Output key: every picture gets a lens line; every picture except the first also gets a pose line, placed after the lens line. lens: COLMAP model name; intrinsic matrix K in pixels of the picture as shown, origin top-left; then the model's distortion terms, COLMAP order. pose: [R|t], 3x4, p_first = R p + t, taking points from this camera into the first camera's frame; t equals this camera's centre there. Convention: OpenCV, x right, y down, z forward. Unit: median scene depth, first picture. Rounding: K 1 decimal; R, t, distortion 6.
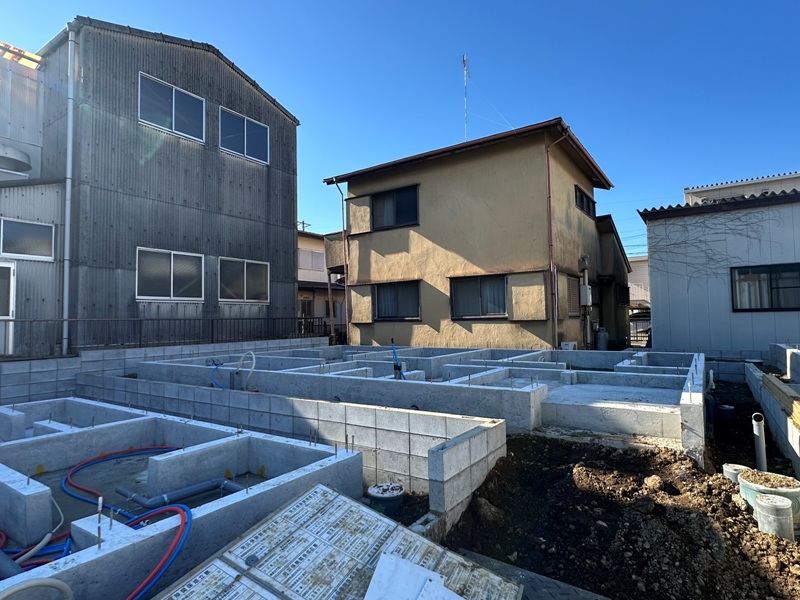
lens RADIAL K [[454.1, 0, 403.1], [0, 454.1, 295.2], [0, 0, 1]] dist [-0.003593, 0.000542]
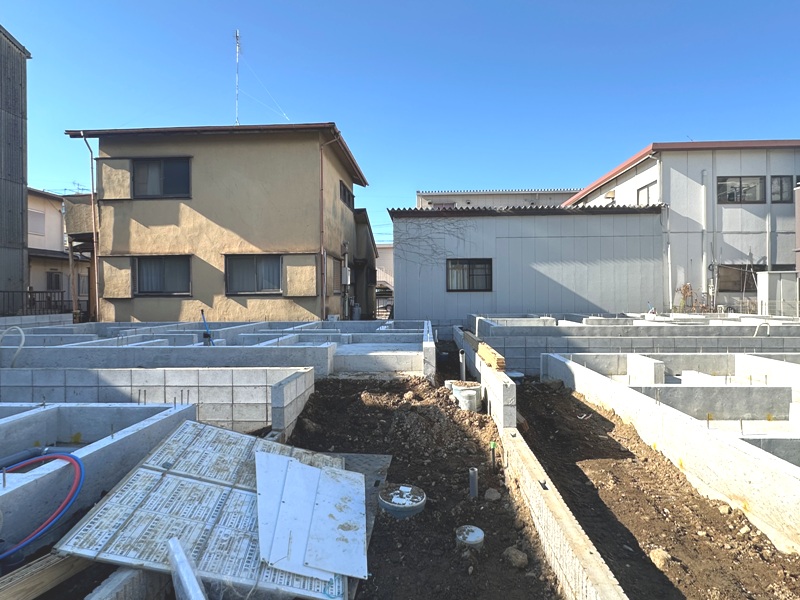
lens RADIAL K [[449.8, 0, 408.1], [0, 449.8, 293.0], [0, 0, 1]] dist [-0.001715, 0.000228]
pose [[0.852275, 0.012851, 0.522937, -0.083150], [-0.035625, 0.998803, 0.033516, -0.000269], [-0.521880, -0.047195, 0.851712, -0.096903]]
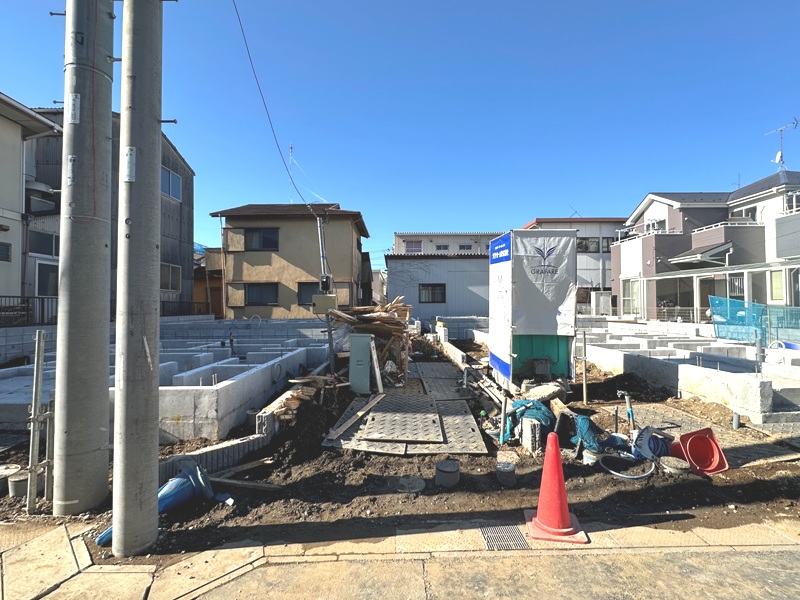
lens RADIAL K [[391.8, 0, 400.0], [0, 391.8, 300.0], [0, 0, 1]] dist [0.000233, -0.000094]
pose [[0.821932, 0.021328, 0.569186, -0.516018], [-0.036204, 0.999234, 0.014838, -0.004670], [-0.568434, -0.032803, 0.822075, -0.617963]]
